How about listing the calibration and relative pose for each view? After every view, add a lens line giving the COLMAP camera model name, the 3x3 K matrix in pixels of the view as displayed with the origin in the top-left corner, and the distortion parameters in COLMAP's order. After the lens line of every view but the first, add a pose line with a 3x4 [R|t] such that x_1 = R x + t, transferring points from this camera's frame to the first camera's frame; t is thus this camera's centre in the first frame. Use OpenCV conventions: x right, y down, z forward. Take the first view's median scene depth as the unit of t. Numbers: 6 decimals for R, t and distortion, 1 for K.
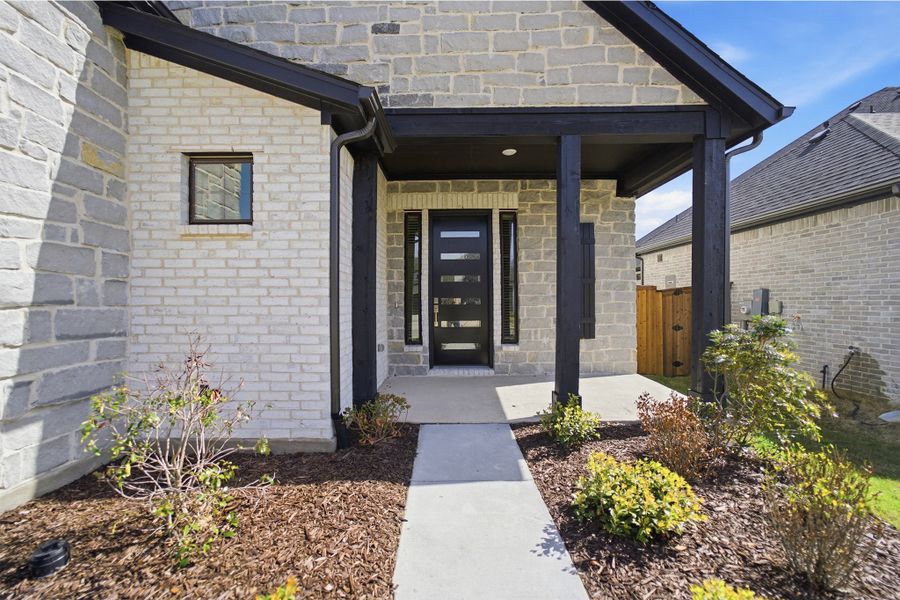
lens RADIAL K [[372.3, 0, 448.8], [0, 372.3, 295.9], [0, 0, 1]] dist [-0.000161, 0.000303]
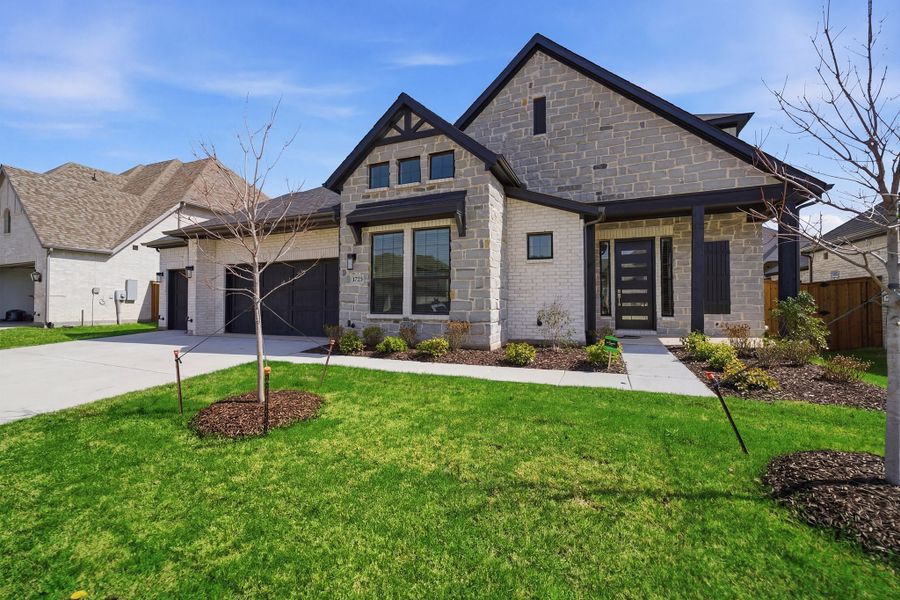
lens RADIAL K [[372.3, 0, 448.8], [0, 372.3, 295.9], [0, 0, 1]] dist [-0.000161, 0.000303]
pose [[0.920645, 0.001347, -0.390398, -0.132181], [-0.002342, 0.999995, -0.002071, 0.067763], [0.390393, 0.002821, 0.920644, -1.403747]]
